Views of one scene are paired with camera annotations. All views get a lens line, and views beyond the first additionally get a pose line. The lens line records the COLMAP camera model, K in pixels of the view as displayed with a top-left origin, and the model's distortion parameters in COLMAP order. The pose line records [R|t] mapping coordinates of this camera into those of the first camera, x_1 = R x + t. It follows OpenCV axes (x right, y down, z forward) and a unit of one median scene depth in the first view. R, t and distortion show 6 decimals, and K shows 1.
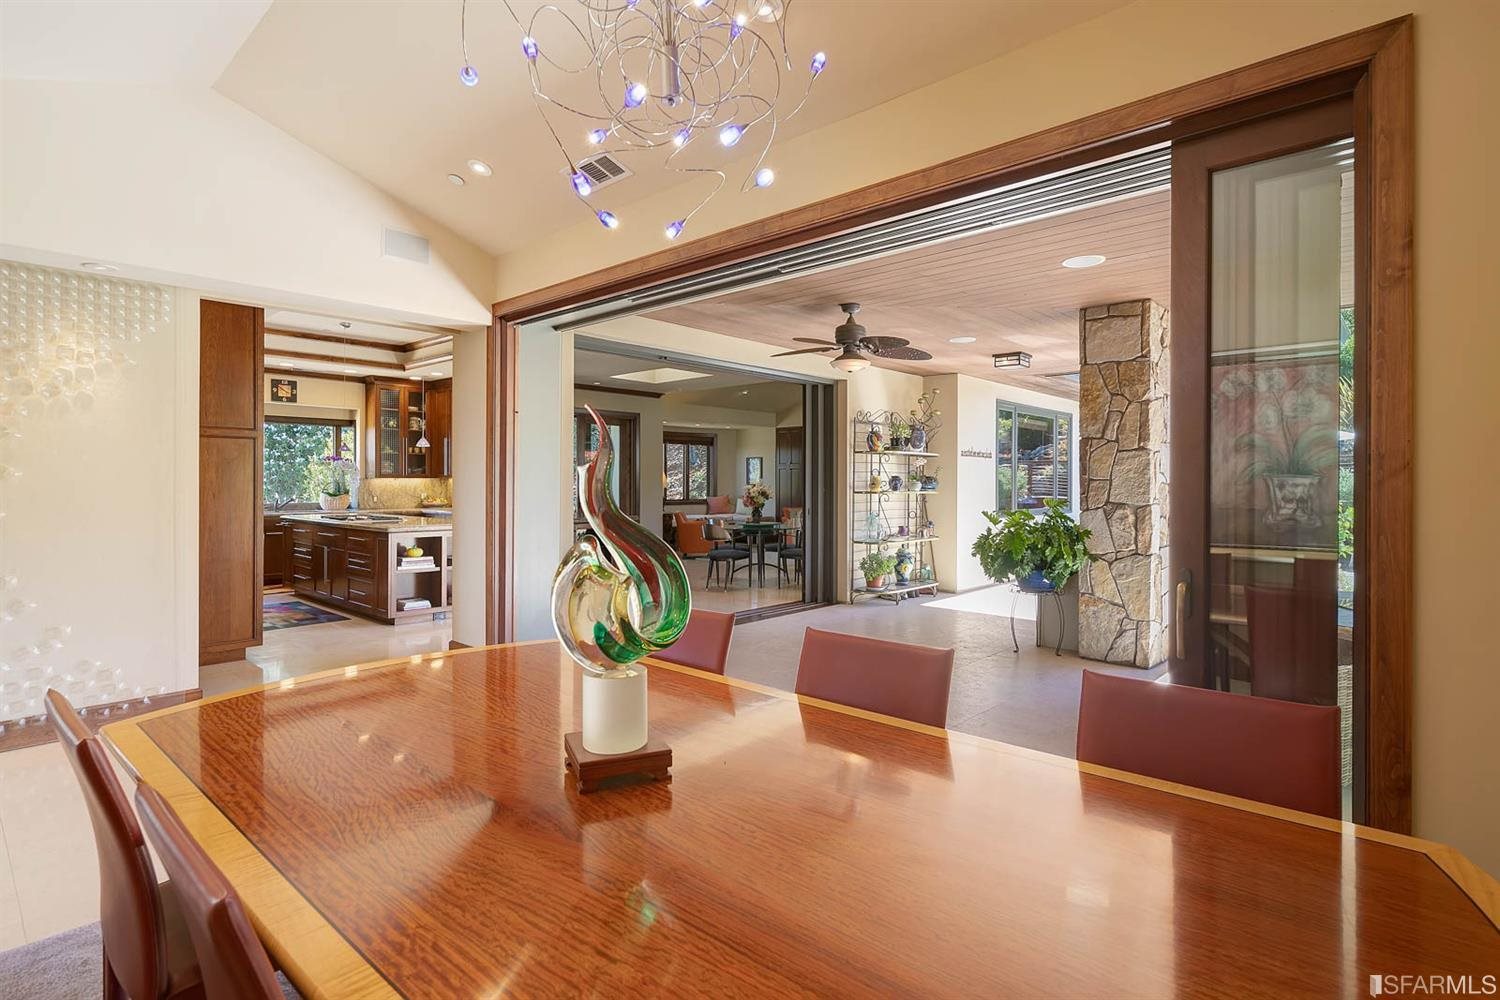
lens RADIAL K [[734.3, 0, 749.6], [0, 734.3, 486.5], [0, 0, 1]] dist [0.004320, 0.000091]
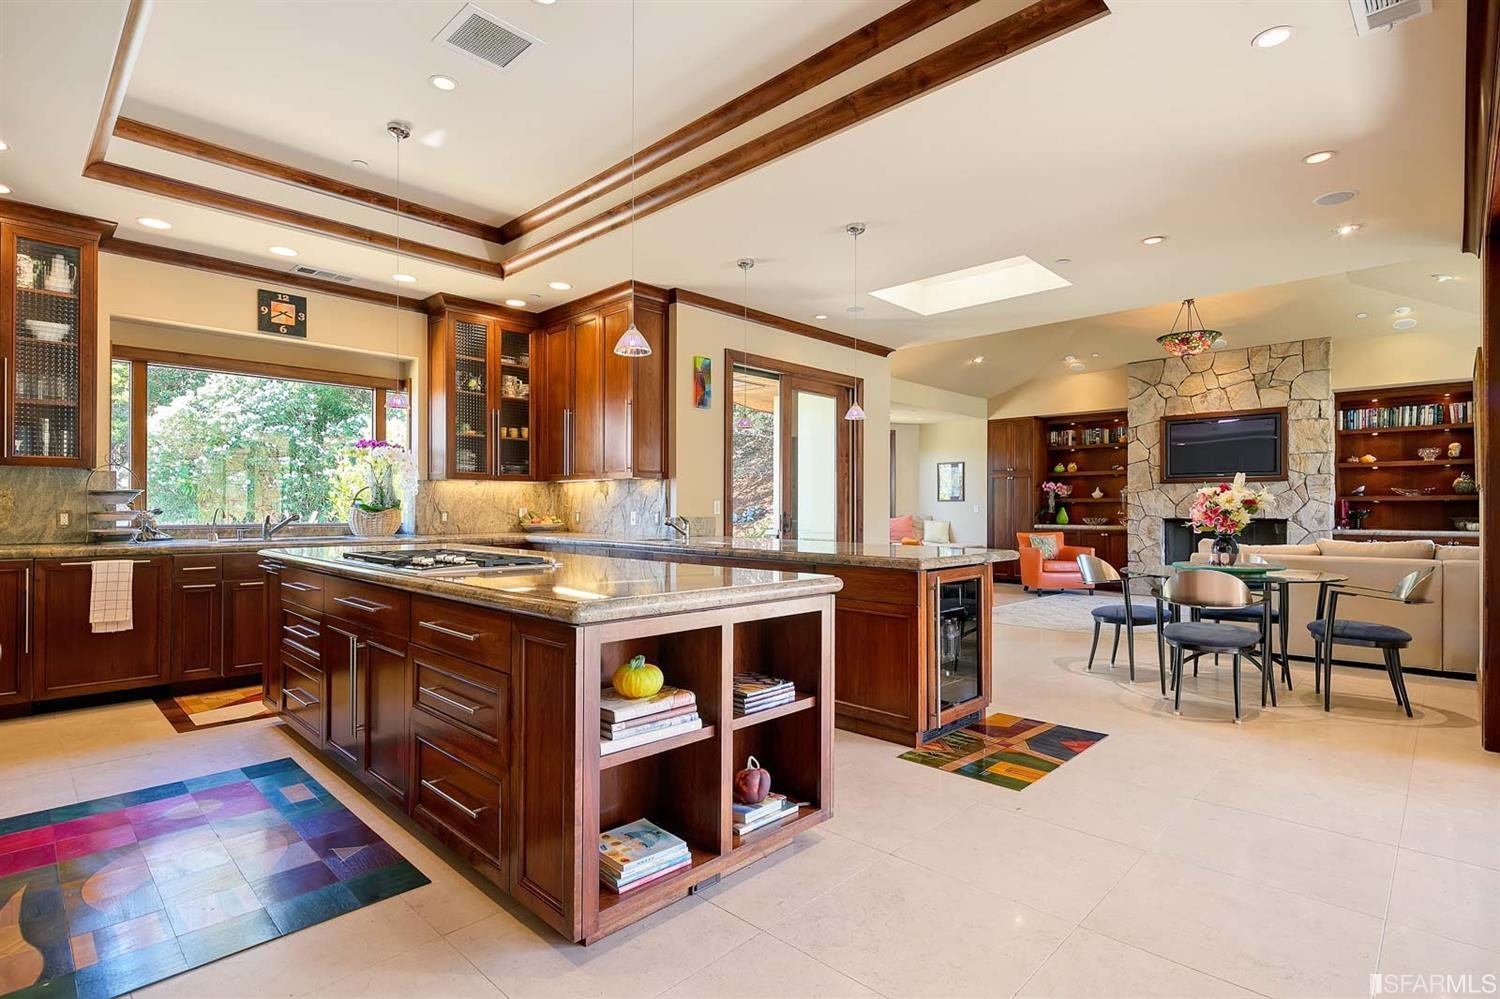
lens RADIAL K [[734.3, 0, 750.5], [0, 734.3, 508.8], [0, 0, 1]] dist [0.004320, 0.000091]
pose [[0.999297, -0.000189, -0.037495, -0.257247], [0.000008, 0.999988, -0.004823, 0.013381], [0.037496, 0.004819, 0.999285, 0.451453]]
